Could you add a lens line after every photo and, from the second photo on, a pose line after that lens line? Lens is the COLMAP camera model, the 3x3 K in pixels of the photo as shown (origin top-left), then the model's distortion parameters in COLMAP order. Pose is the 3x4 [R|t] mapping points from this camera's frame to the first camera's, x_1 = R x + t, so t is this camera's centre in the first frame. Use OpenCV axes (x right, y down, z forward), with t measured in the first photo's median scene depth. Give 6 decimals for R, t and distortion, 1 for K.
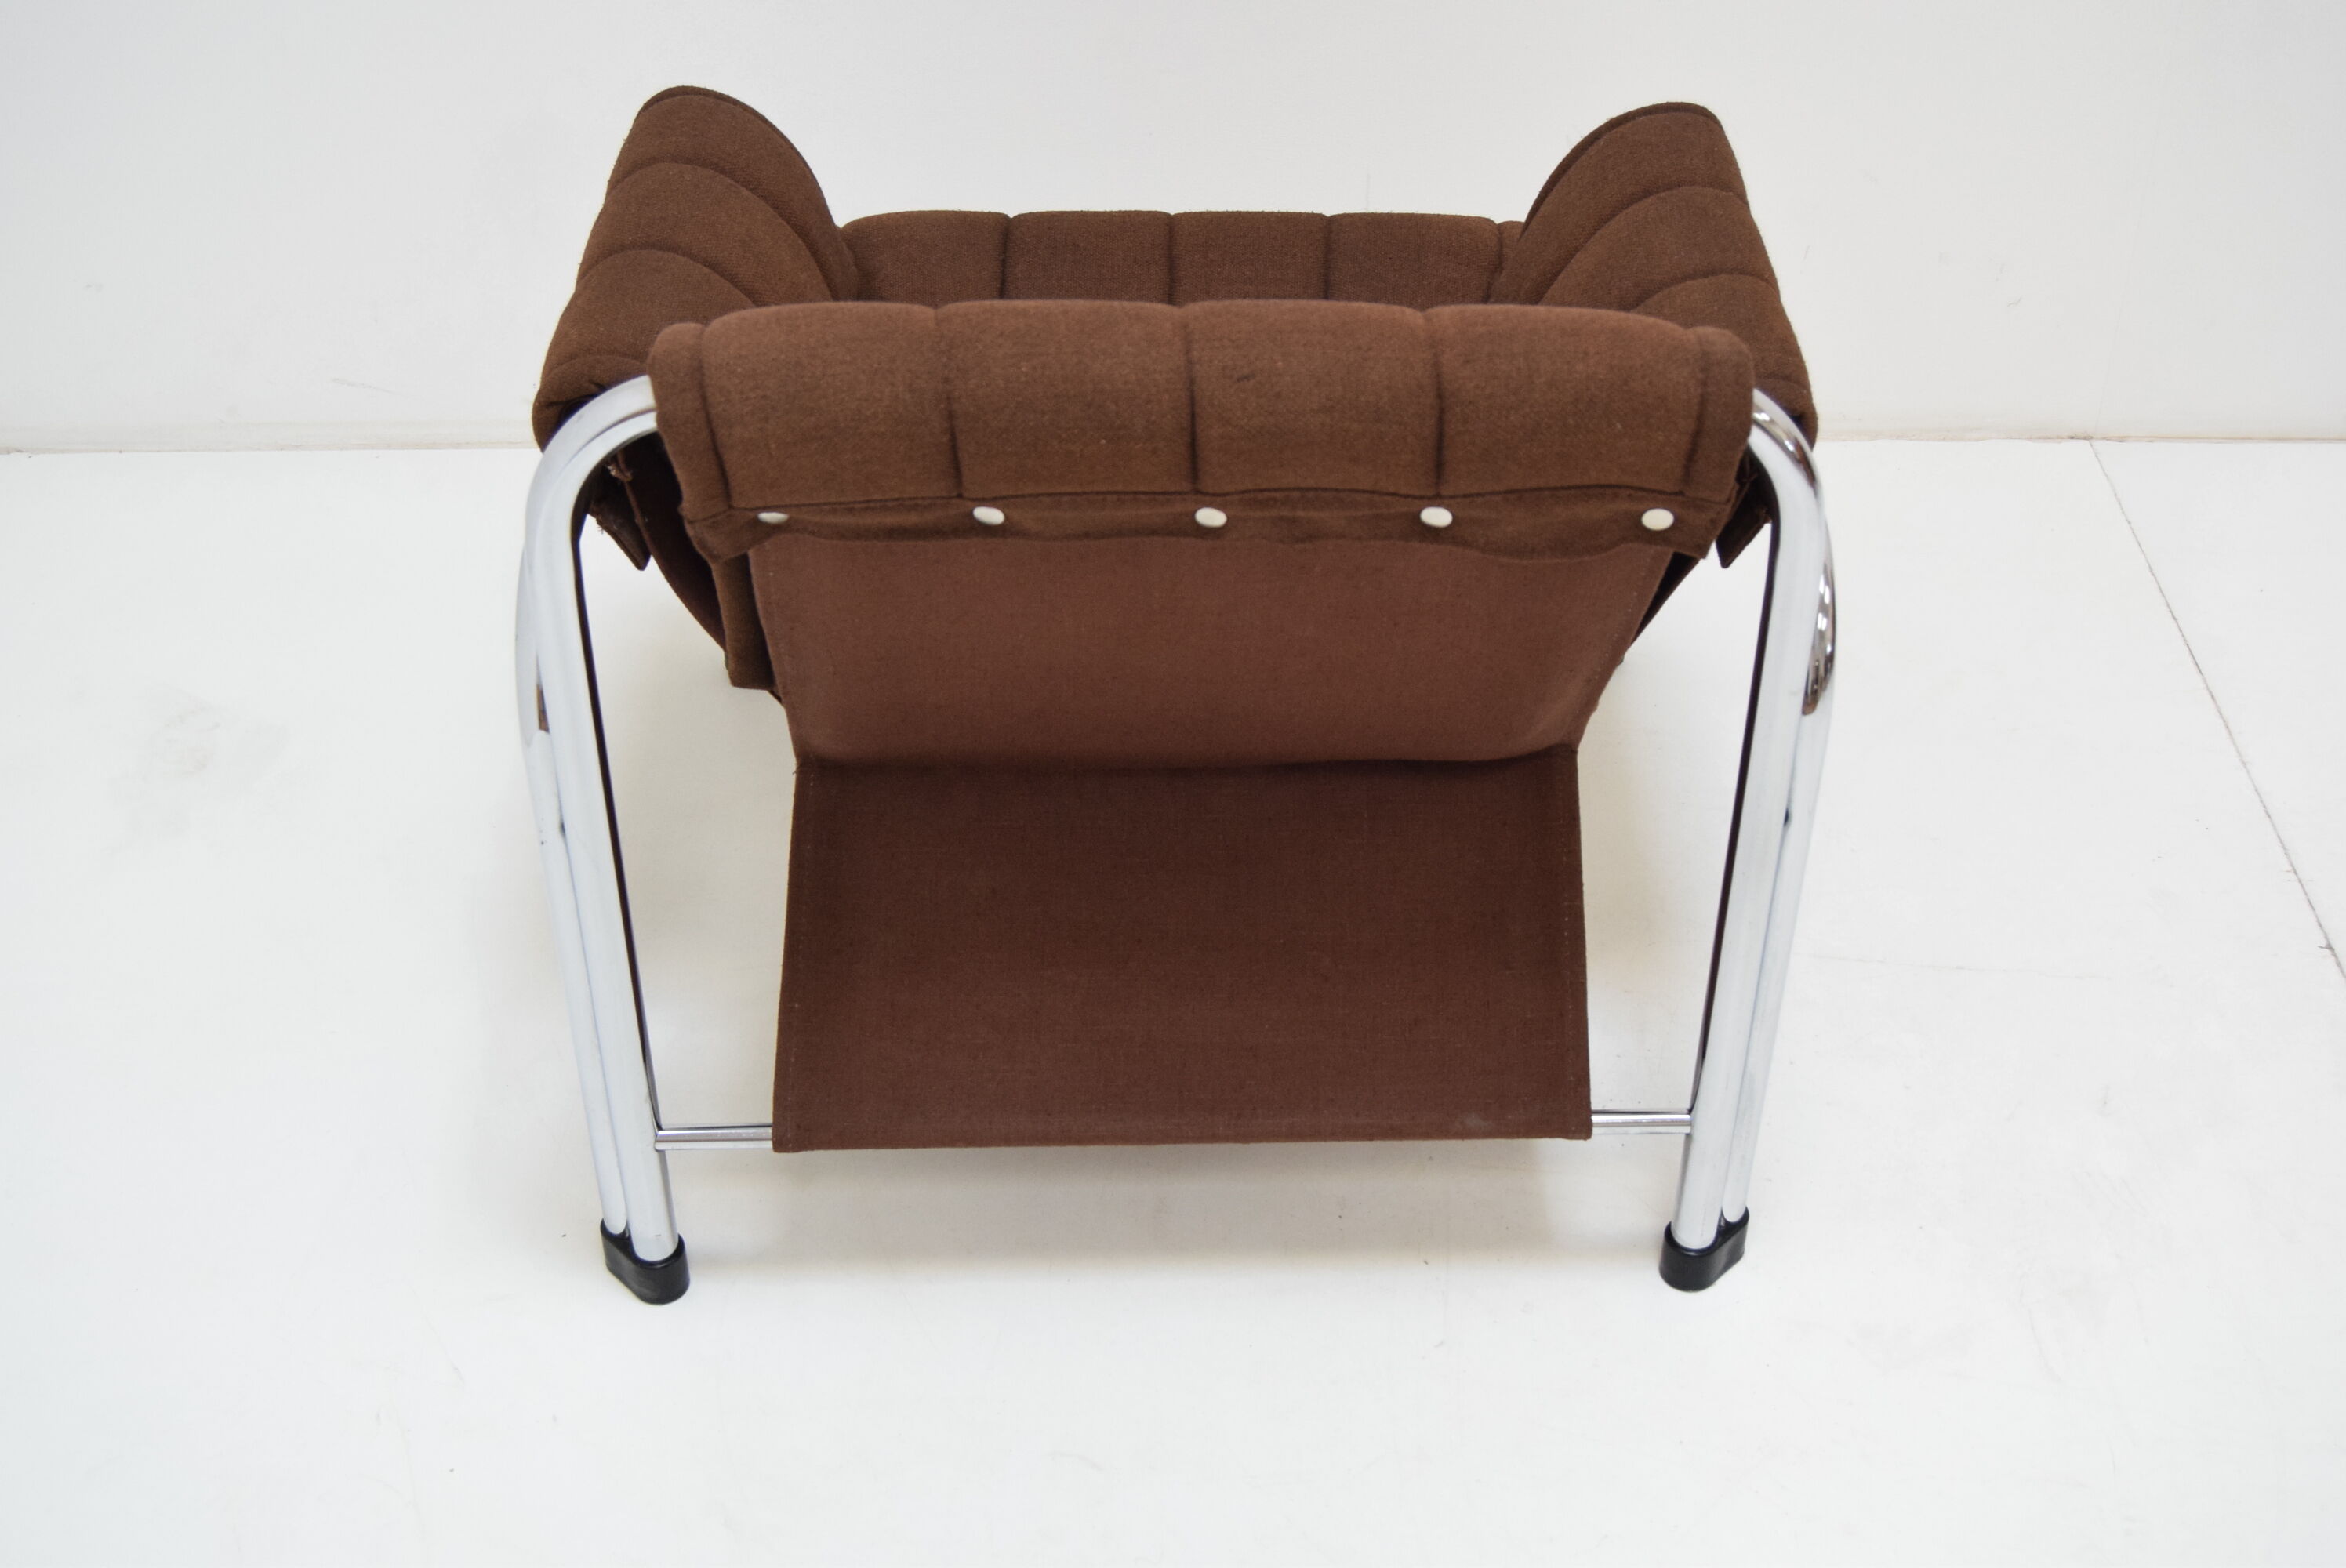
lens RADIAL K [[2964.6, 0, 1173.0], [0, 2964.6, 784.0], [0, 0, 1]] dist [-0.030186, -0.069266]
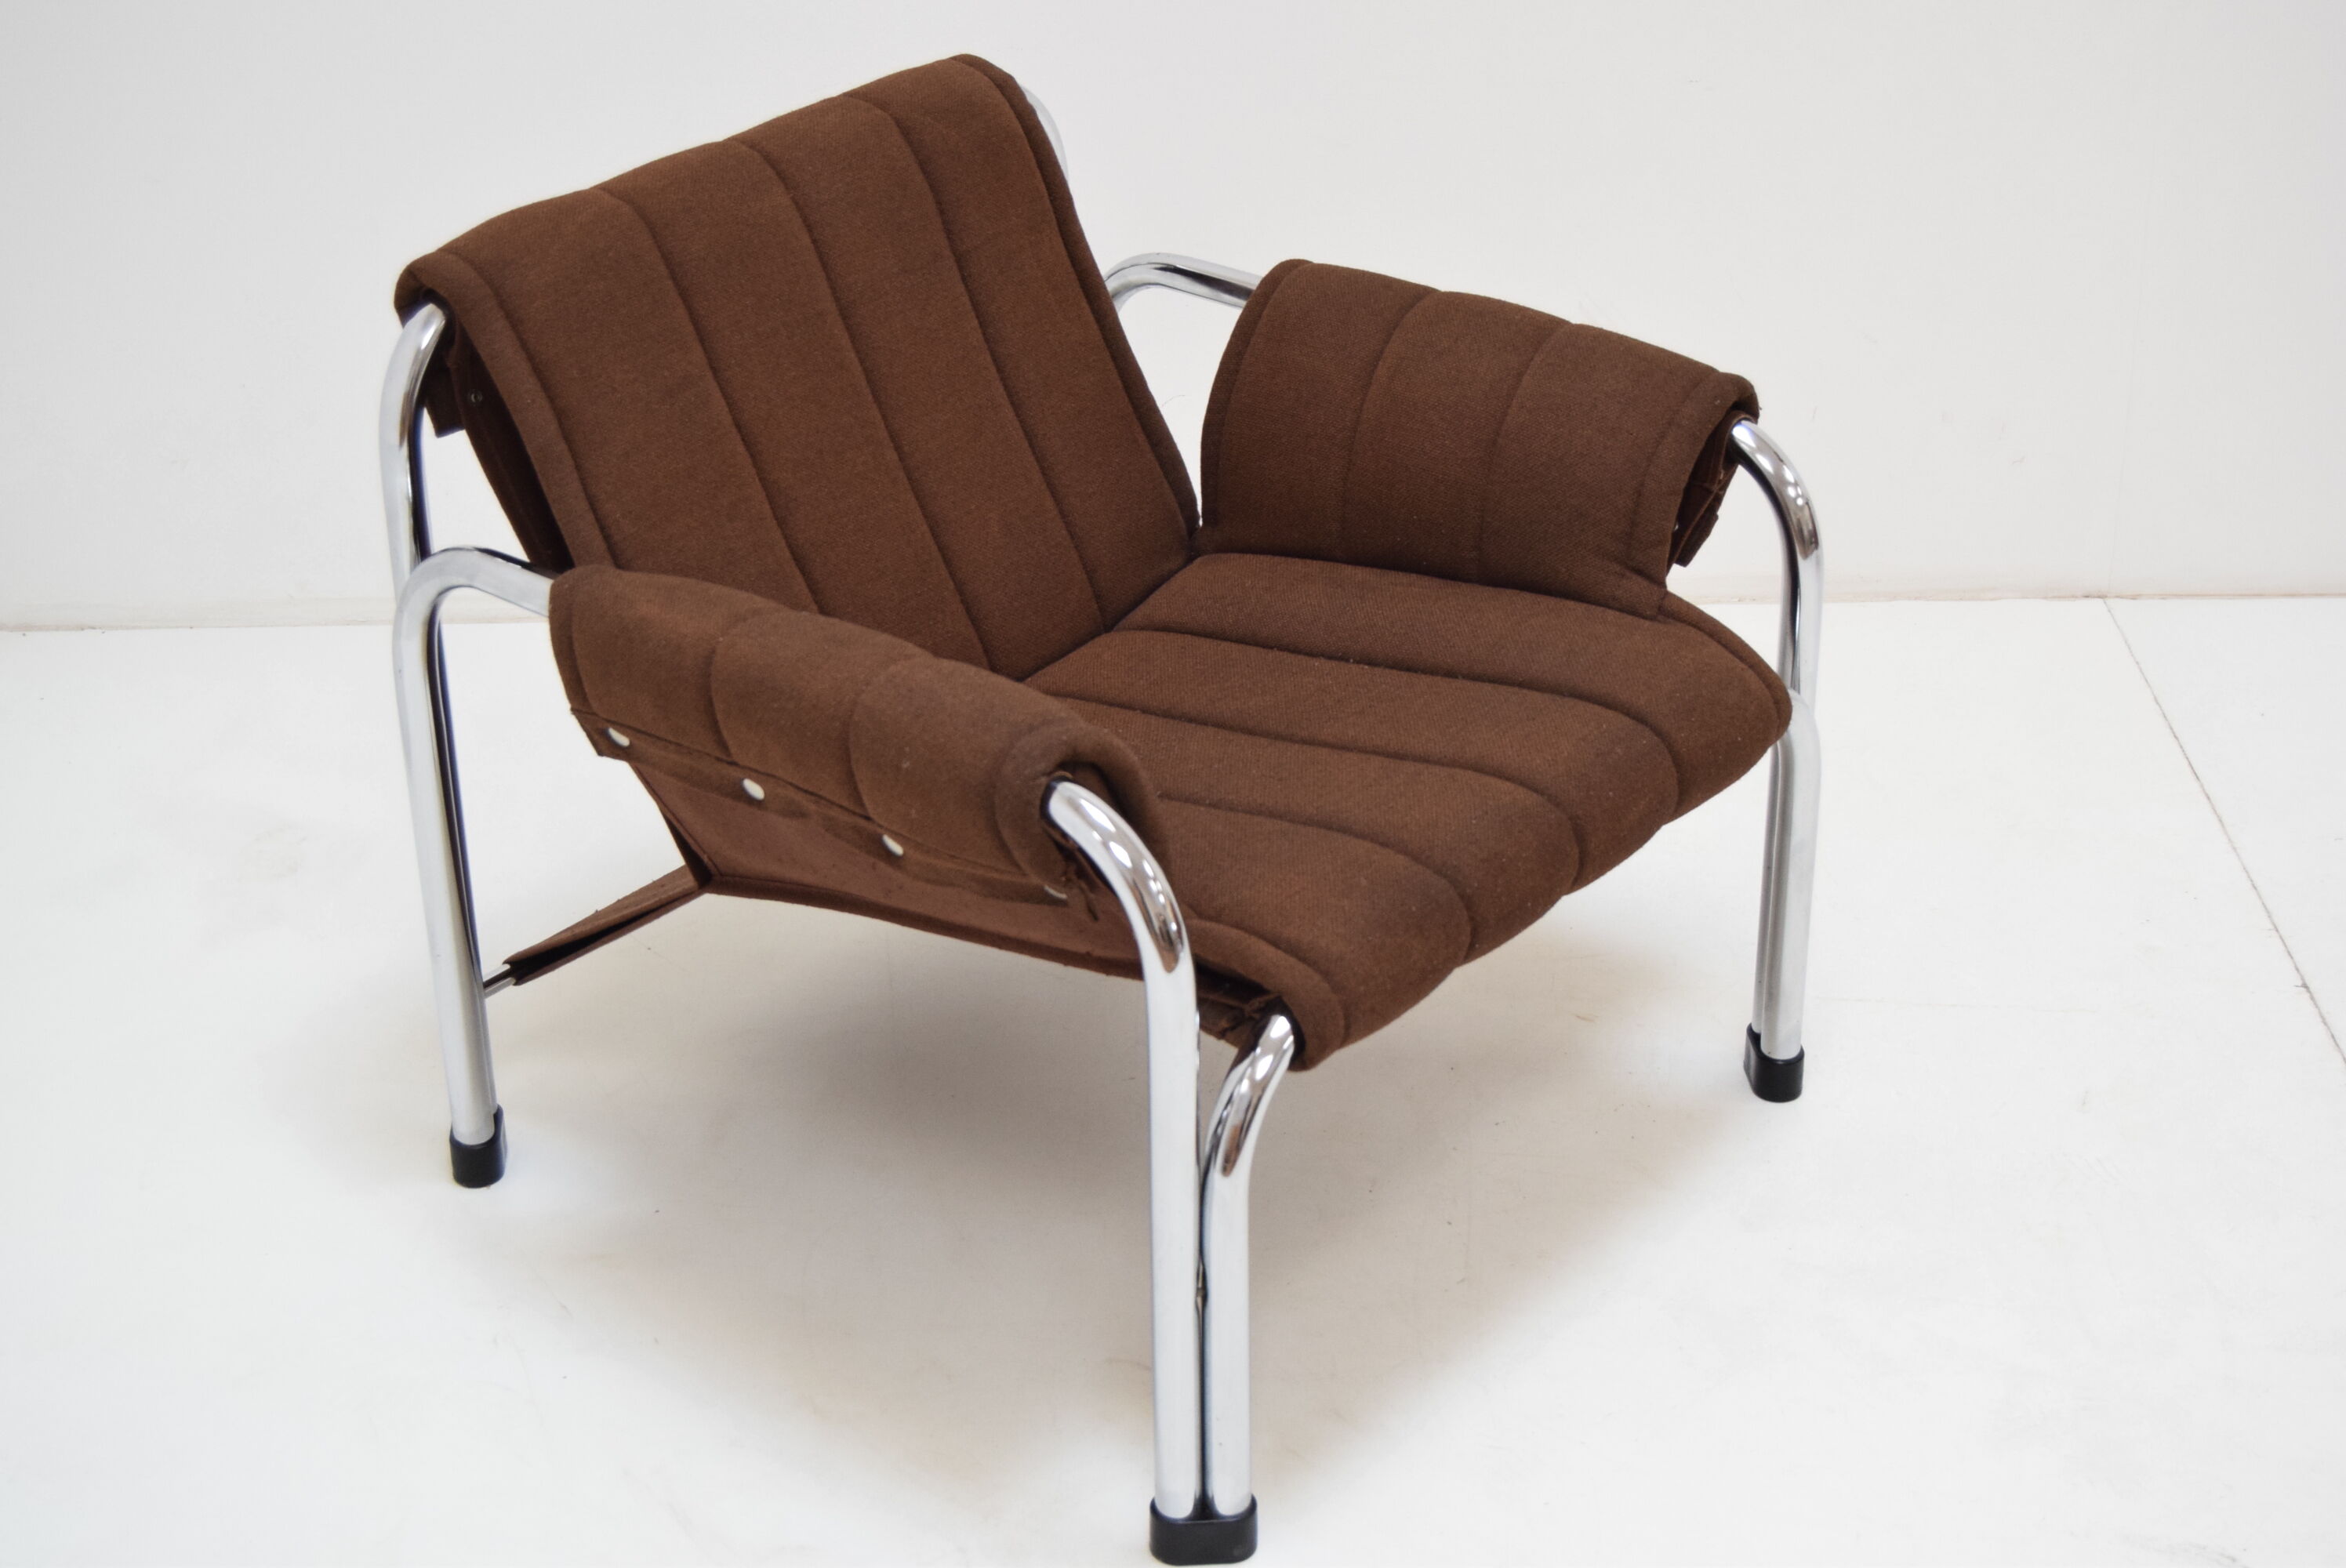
lens RADIAL K [[3700.0, 0, 1173.0], [0, 3700.0, 784.0], [0, 0, 1]] dist [-0.016113, -0.107000]
pose [[0.999893, -0.009598, -0.011005, 0.000264], [0.007559, 0.985007, -0.172348, 0.166783], [0.012494, 0.172247, 0.984975, -0.260013]]
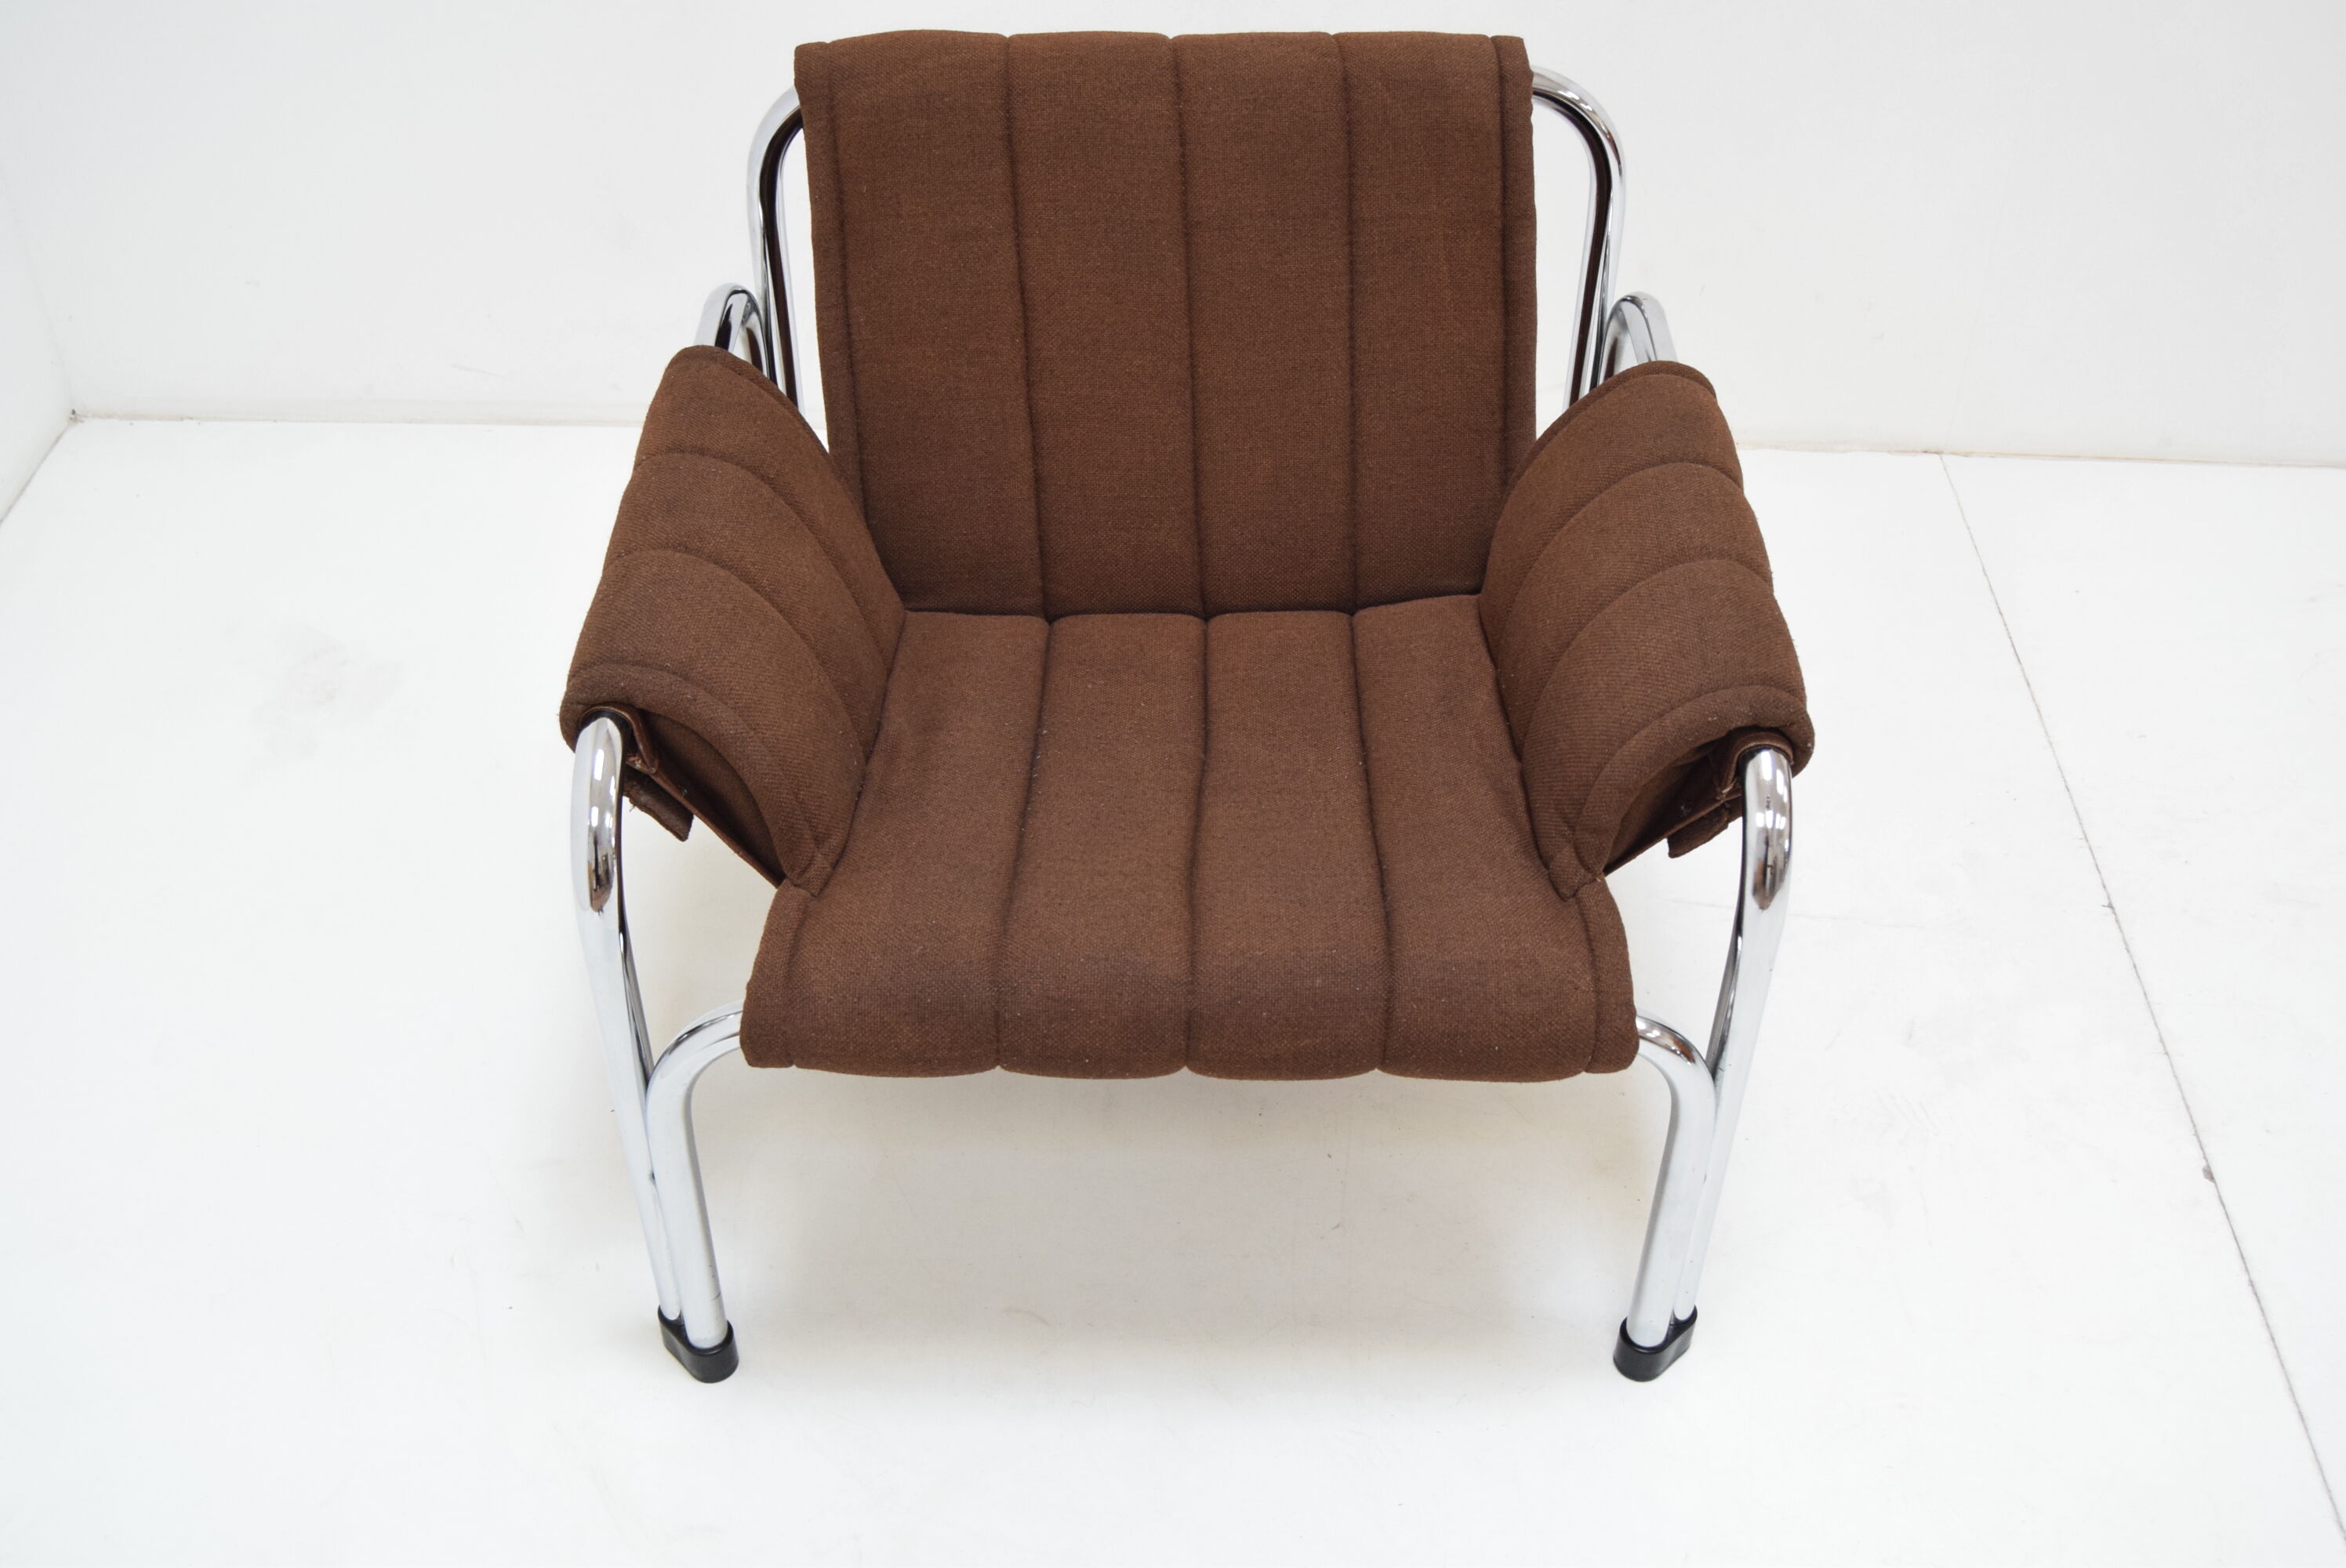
lens RADIAL K [[2486.8, 0, 1173.0], [0, 2486.8, 784.0], [0, 0, 1]] dist [-0.064154, 0.020858]
pose [[0.627358, 0.505285, -0.592545, 0.385643], [-0.477995, 0.850564, 0.219229, -0.137819], [0.614770, 0.145699, 0.775132, 0.153375]]
